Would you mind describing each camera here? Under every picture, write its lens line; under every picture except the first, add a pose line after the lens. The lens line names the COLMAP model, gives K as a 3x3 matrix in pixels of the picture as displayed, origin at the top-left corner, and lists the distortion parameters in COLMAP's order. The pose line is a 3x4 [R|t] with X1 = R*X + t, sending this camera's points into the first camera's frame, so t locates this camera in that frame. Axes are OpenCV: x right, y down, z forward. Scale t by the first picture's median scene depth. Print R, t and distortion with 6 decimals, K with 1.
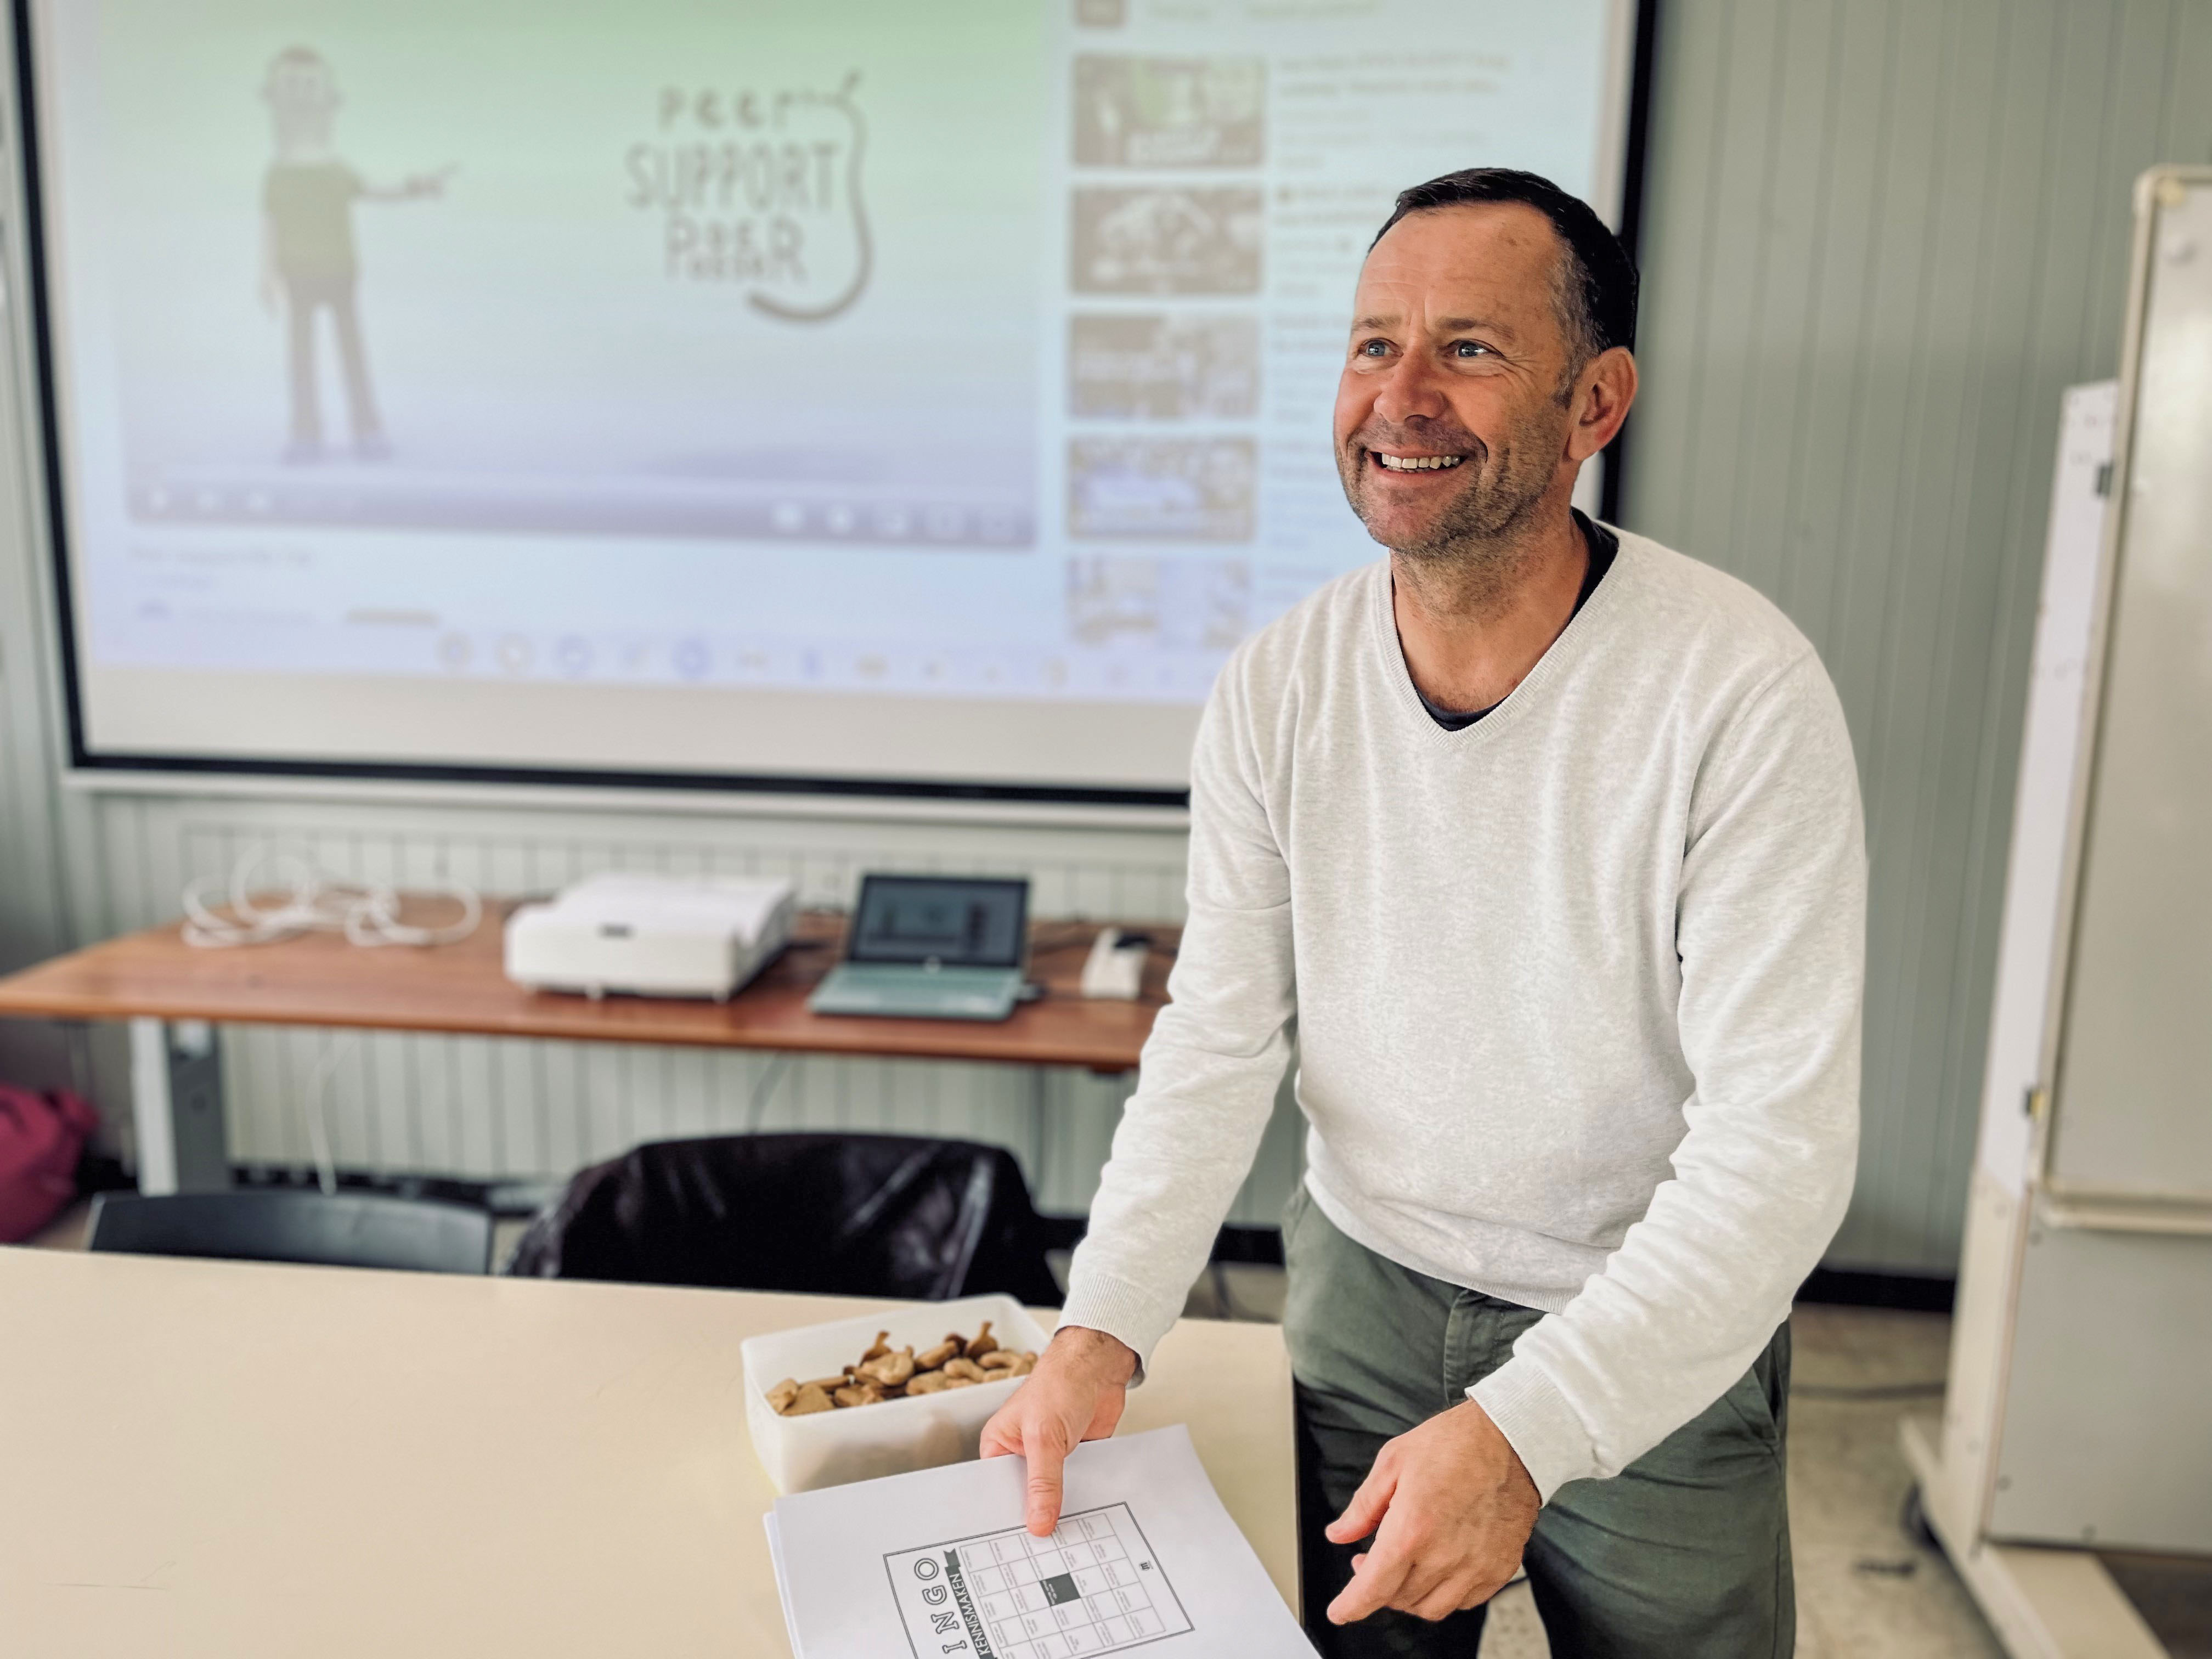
lens RADIAL K [[1661.1, 0, 1094.4], [0, 1661.1, 832.0], [0, 0, 1]] dist [-0.008980, -0.006717]
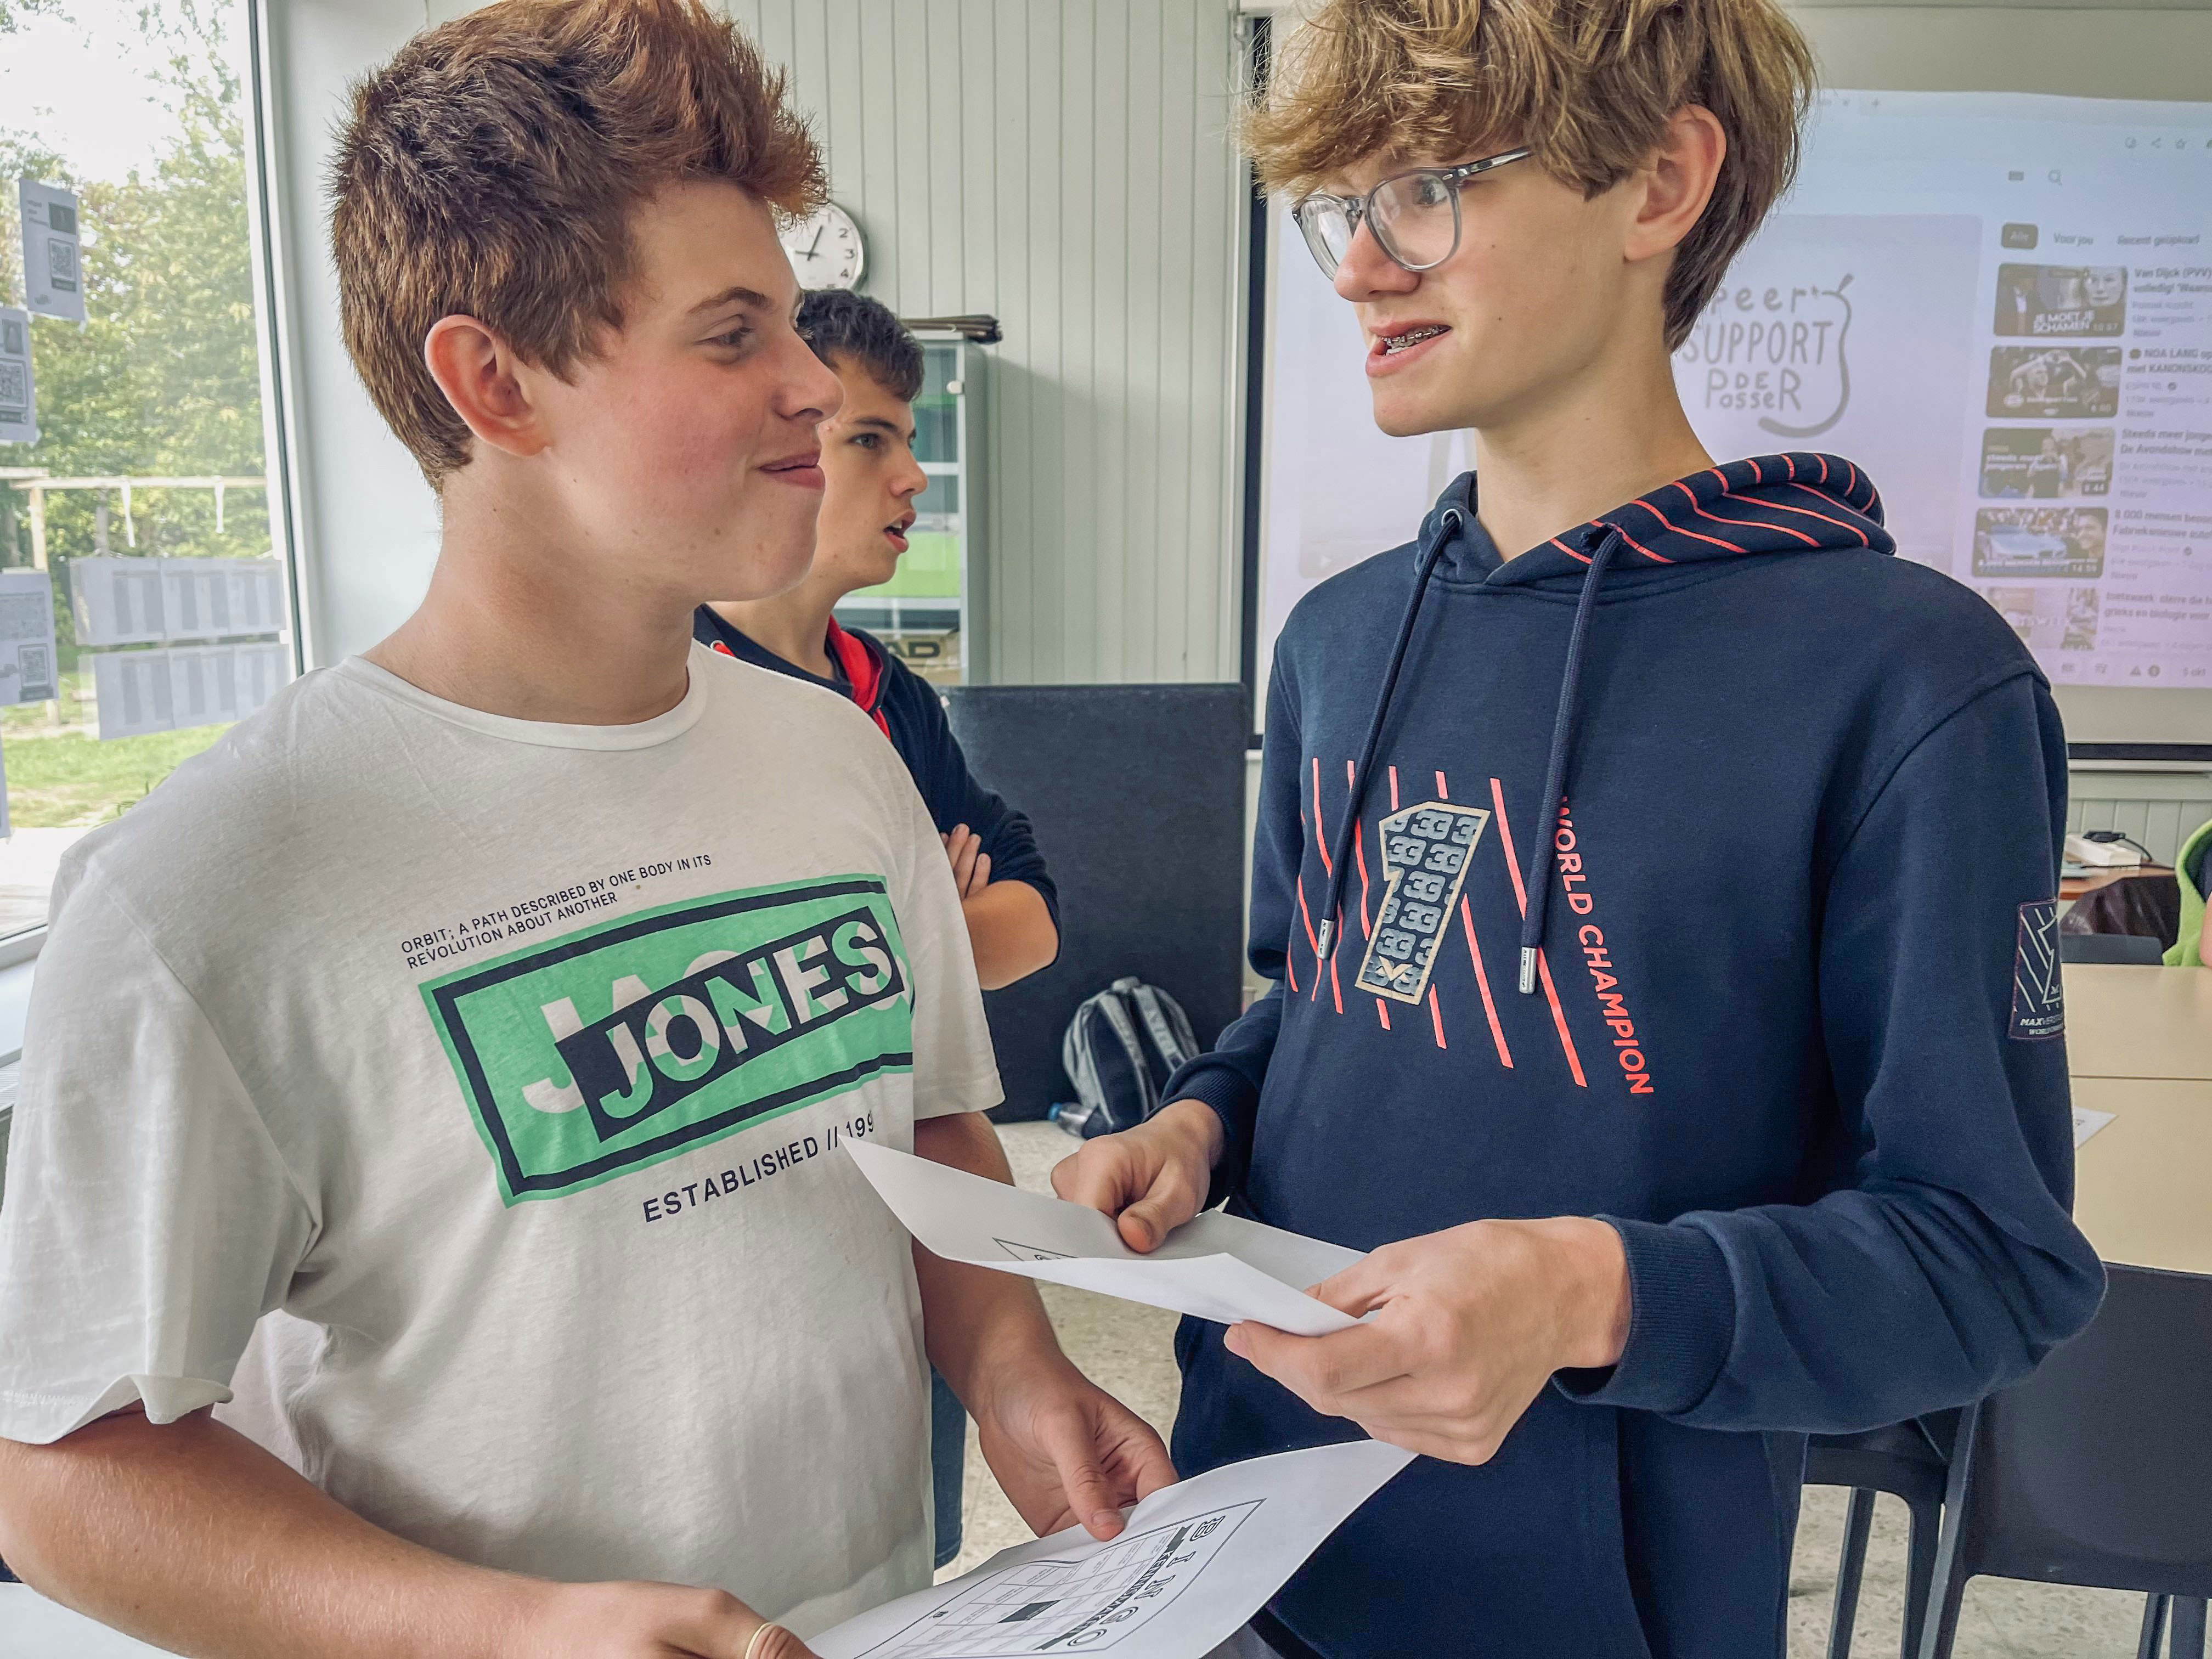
lens RADIAL K [[1661.1, 0, 1097.9], [0, 1661.1, 816.2], [0, 0, 1]] dist [-0.008980, -0.006717]
pose [[0.849399, 0.079246, -0.521768, 0.120516], [-0.107525, 0.993911, -0.024087, 0.172901], [0.516682, 0.076563, 0.852747, -0.723741]]
